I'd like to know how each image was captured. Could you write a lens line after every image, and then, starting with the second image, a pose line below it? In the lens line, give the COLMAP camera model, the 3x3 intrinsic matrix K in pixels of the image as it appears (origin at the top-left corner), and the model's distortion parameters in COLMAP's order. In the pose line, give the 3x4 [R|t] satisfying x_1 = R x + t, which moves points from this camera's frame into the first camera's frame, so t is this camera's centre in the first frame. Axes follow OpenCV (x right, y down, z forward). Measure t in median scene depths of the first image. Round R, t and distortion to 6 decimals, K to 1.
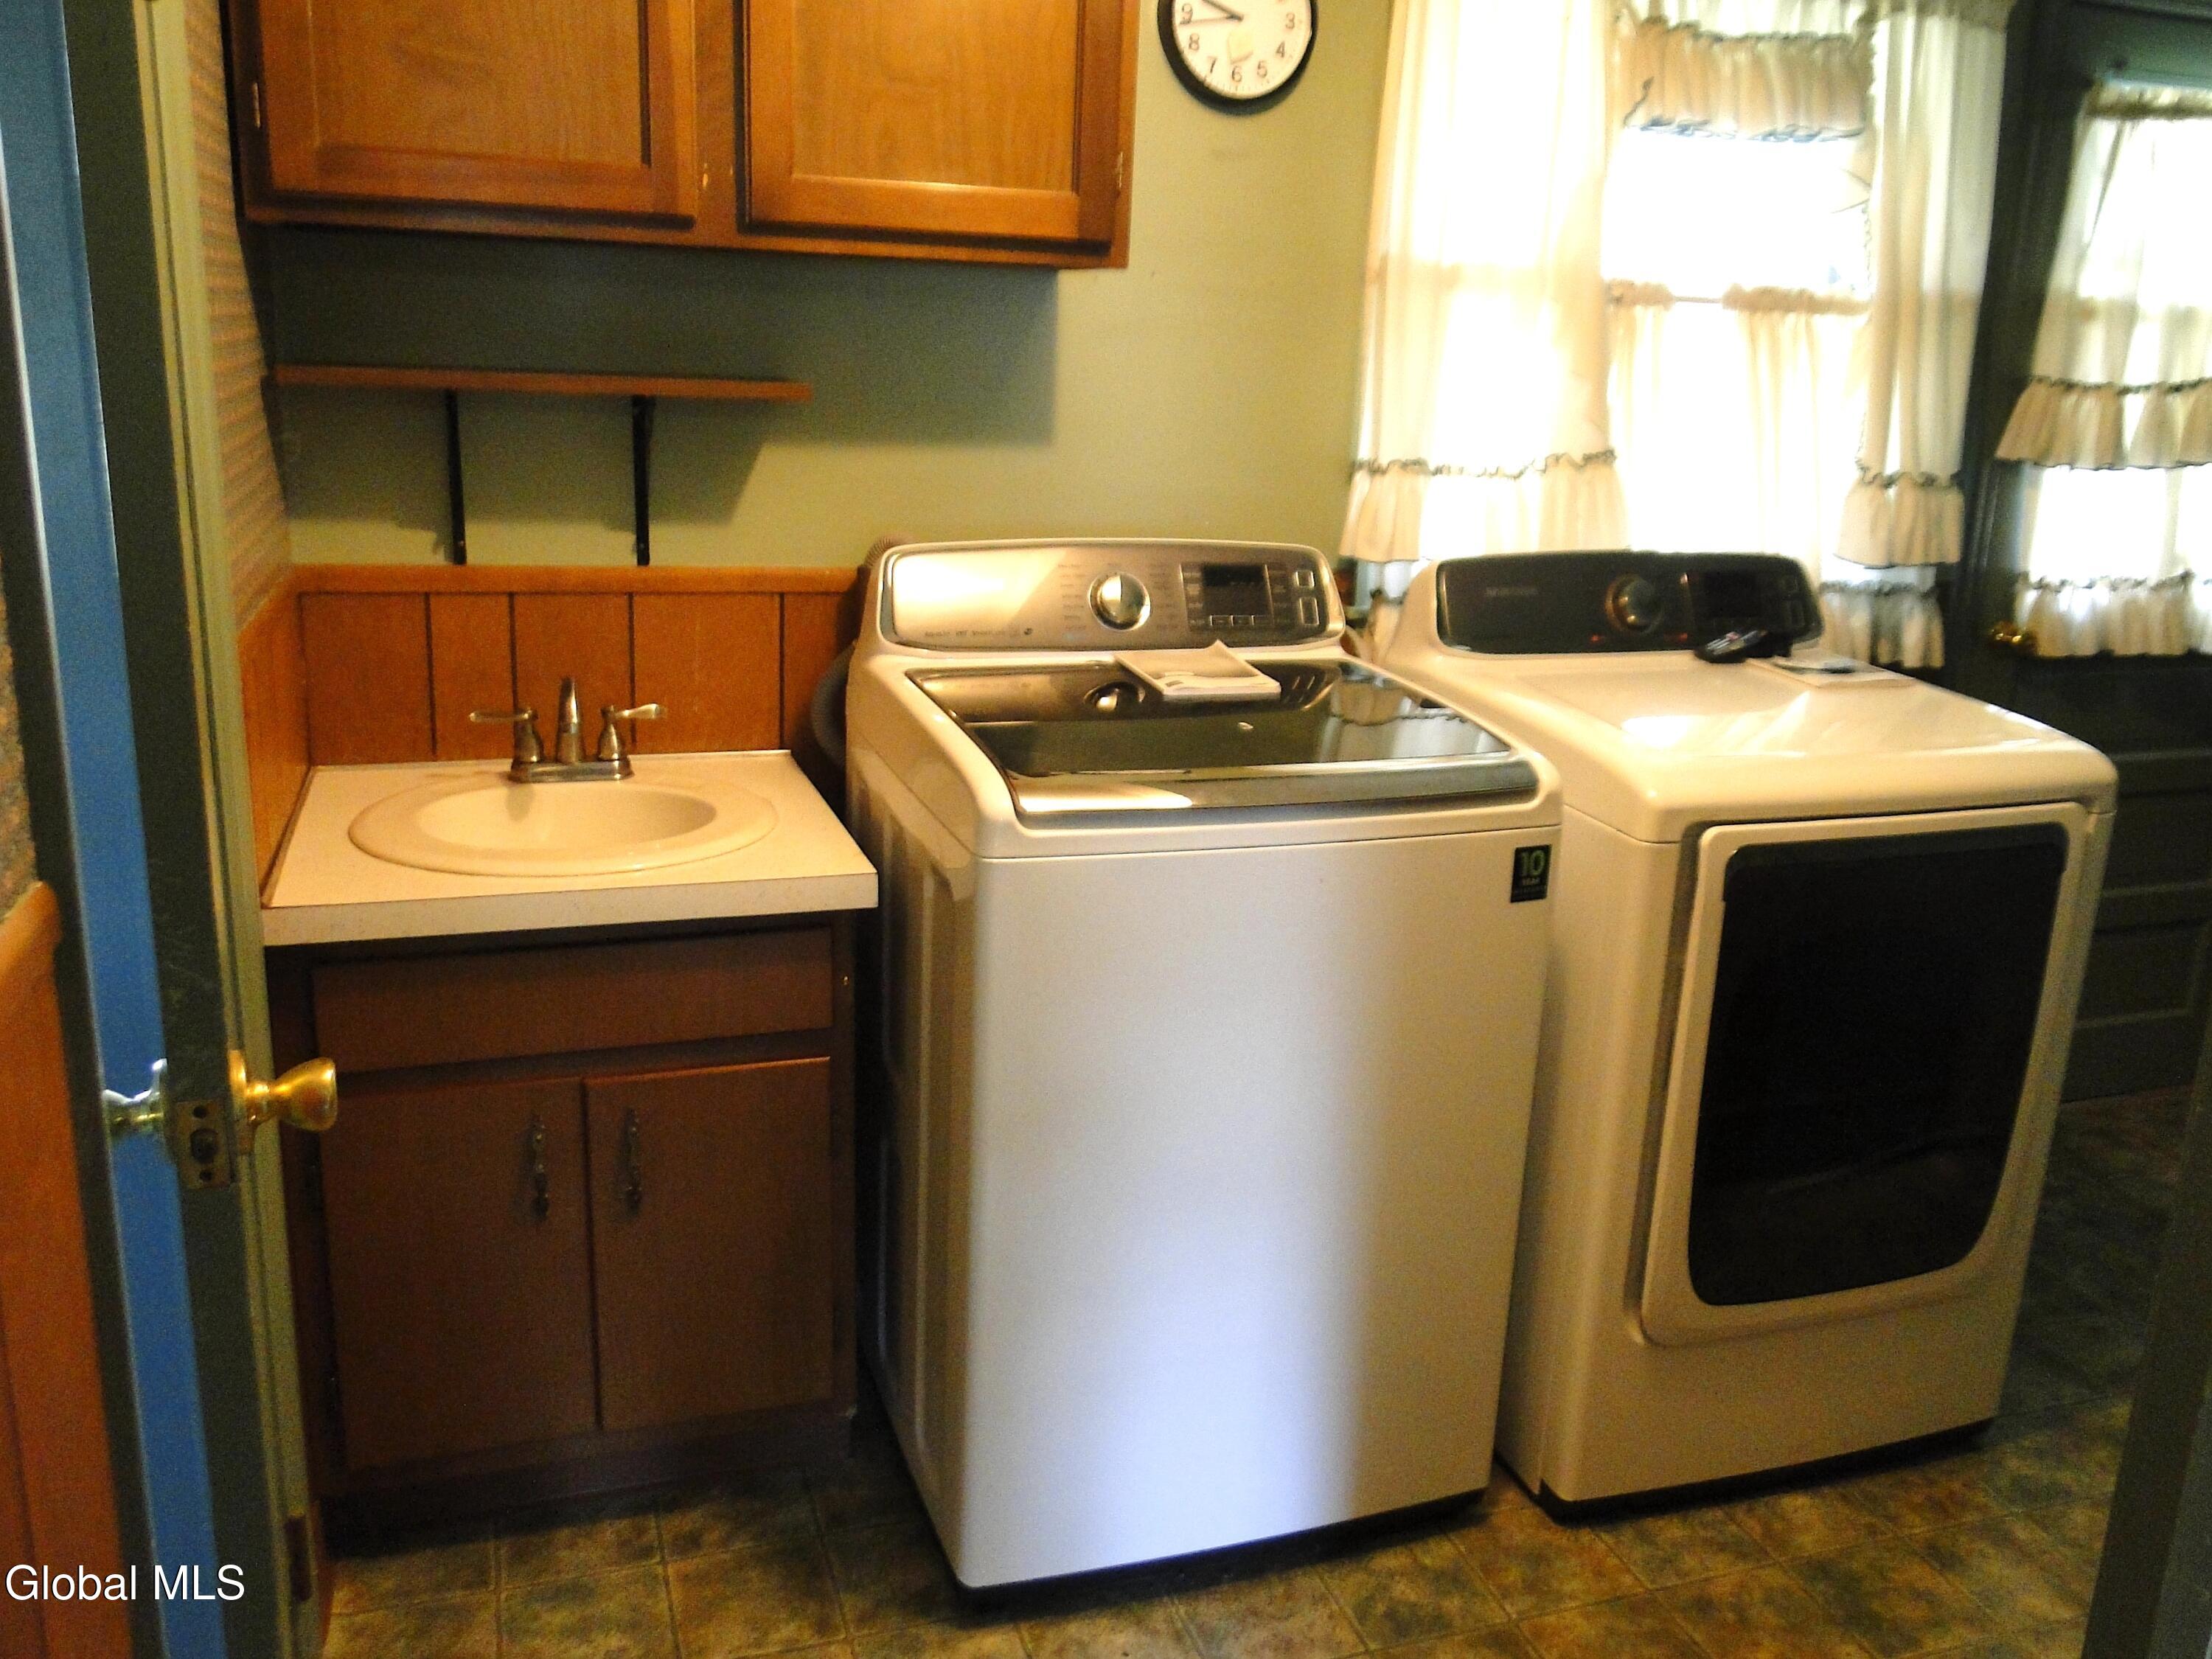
lens RADIAL K [[1843.3, 0, 1107.3], [0, 1843.3, 832.8], [0, 0, 1]] dist [-0.004841, -0.005362]
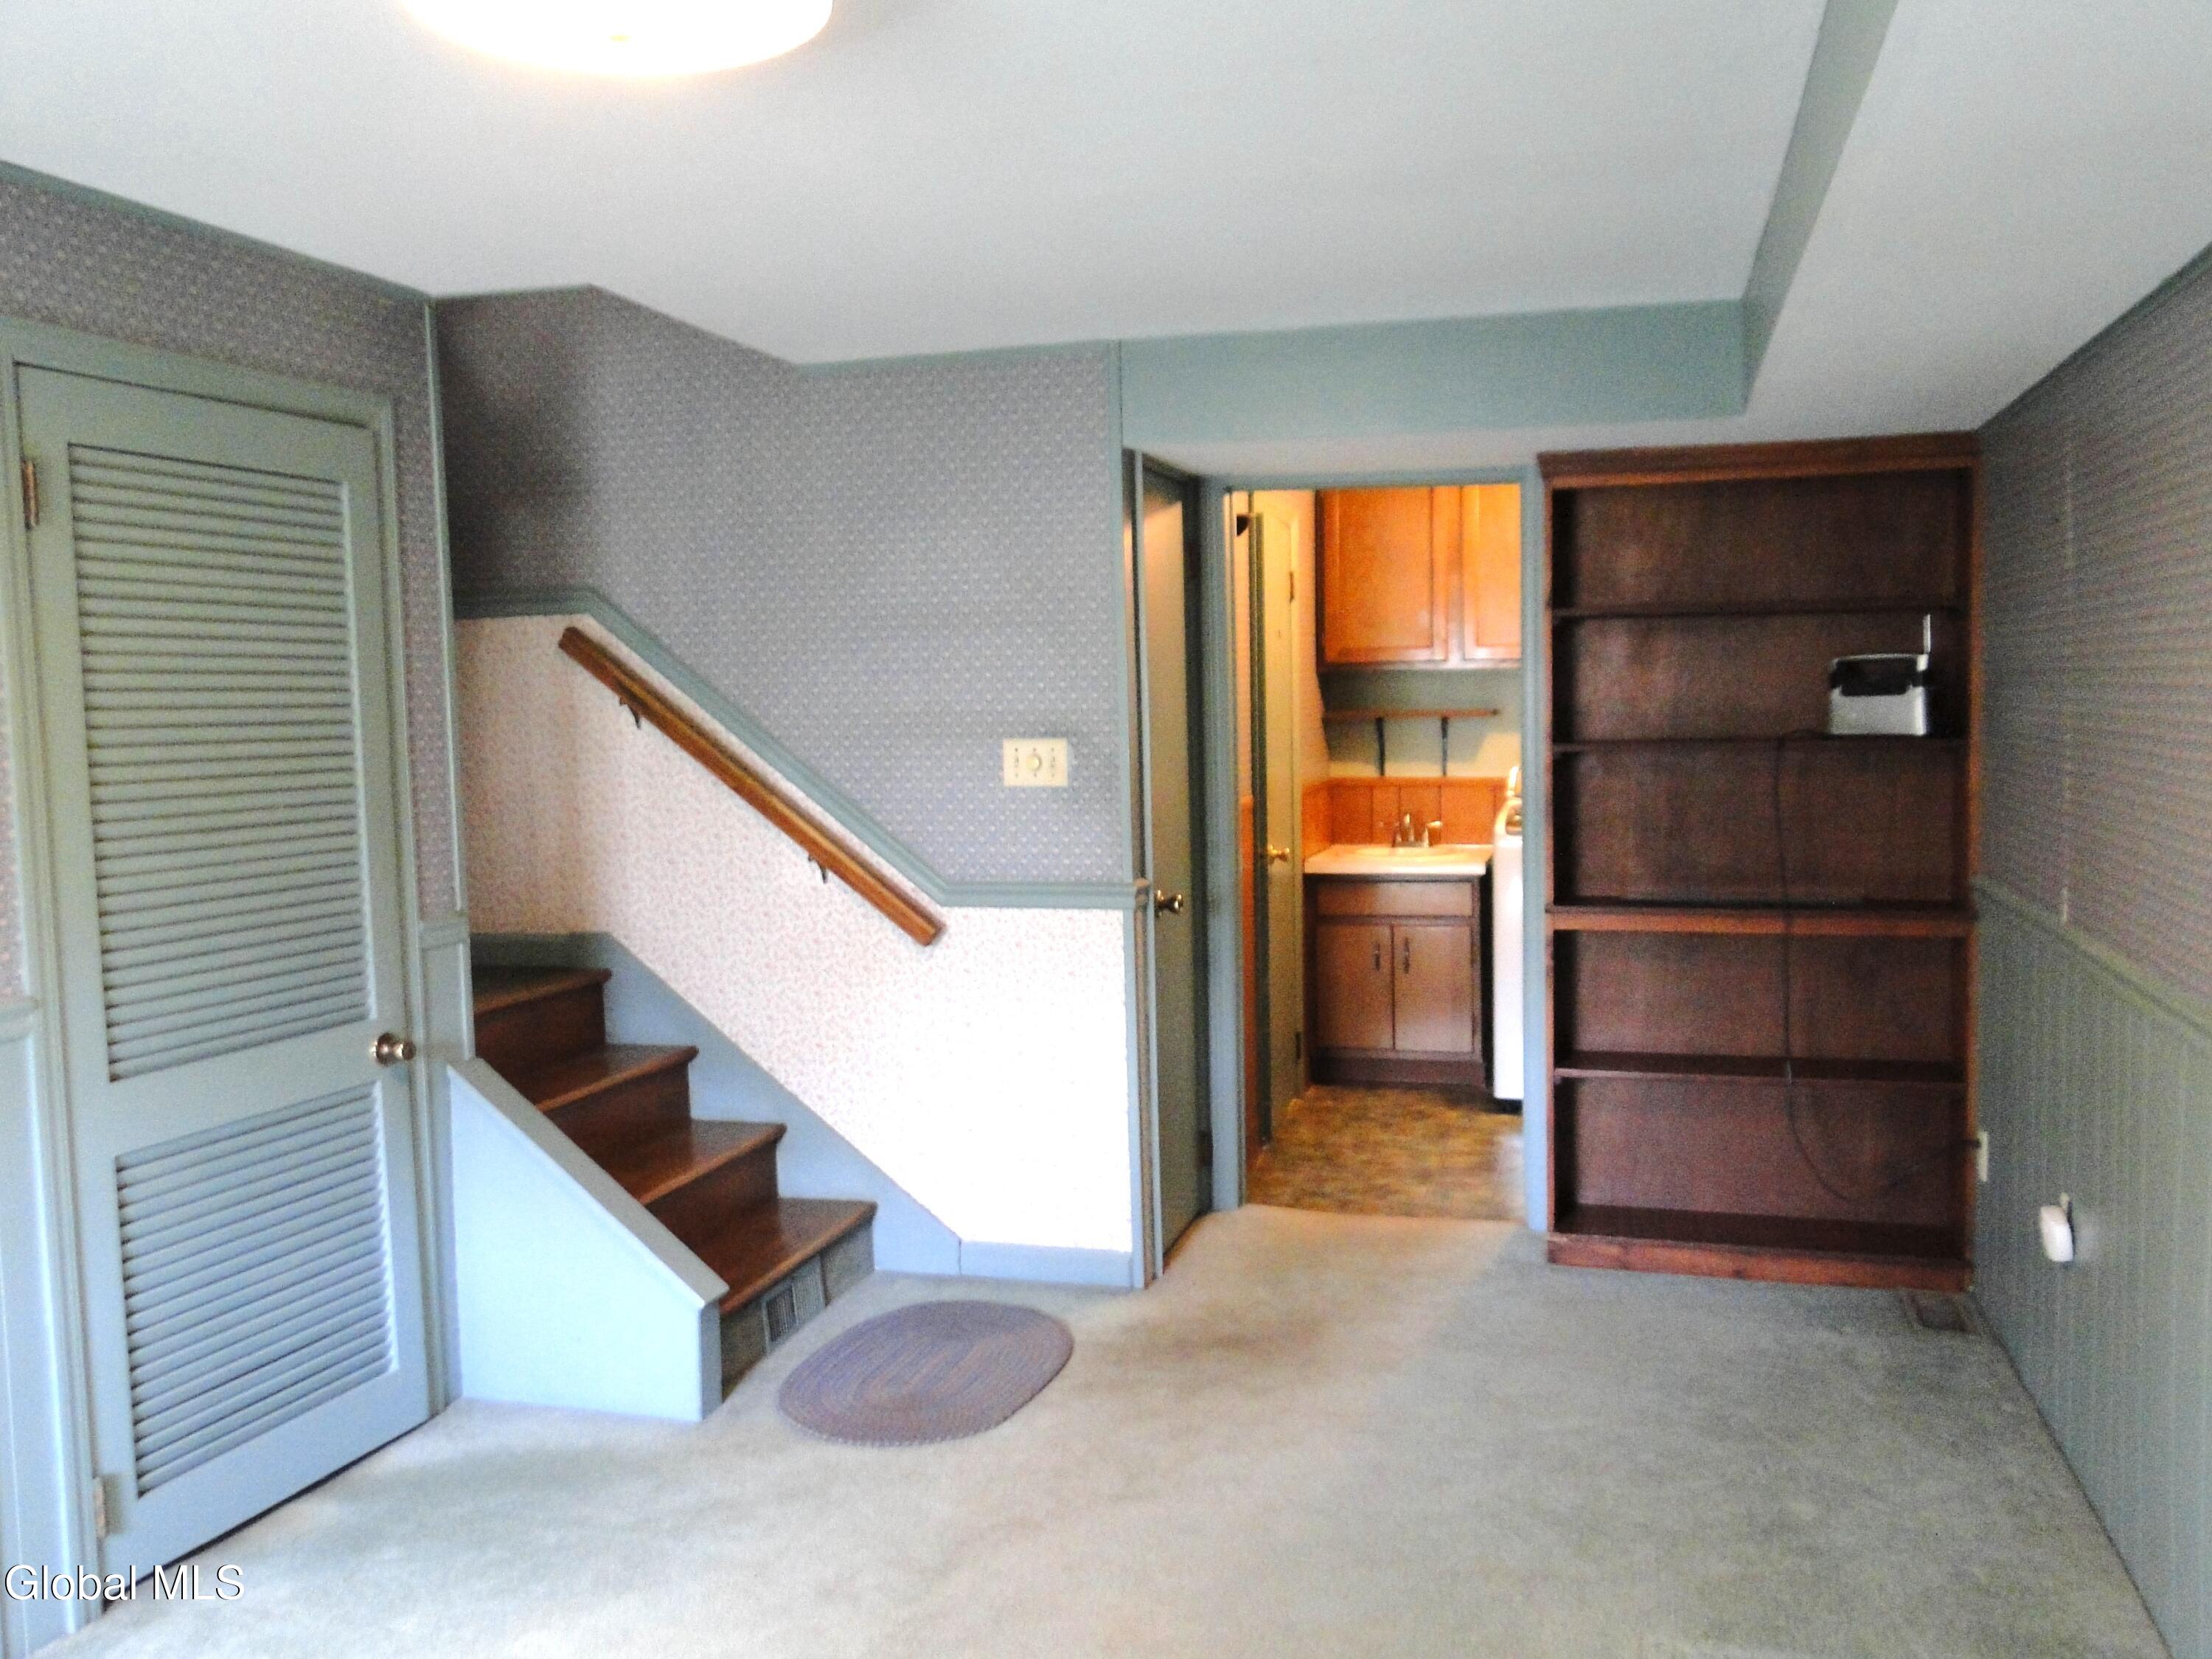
lens RADIAL K [[1843.3, 0, 1106.5], [0, 1843.3, 833.1], [0, 0, 1]] dist [-0.004841, -0.005362]
pose [[0.816600, -0.011062, -0.577097, 0.988879], [-0.088042, 0.985730, -0.143476, 0.407265], [0.570449, 0.167971, 0.803973, -1.608721]]
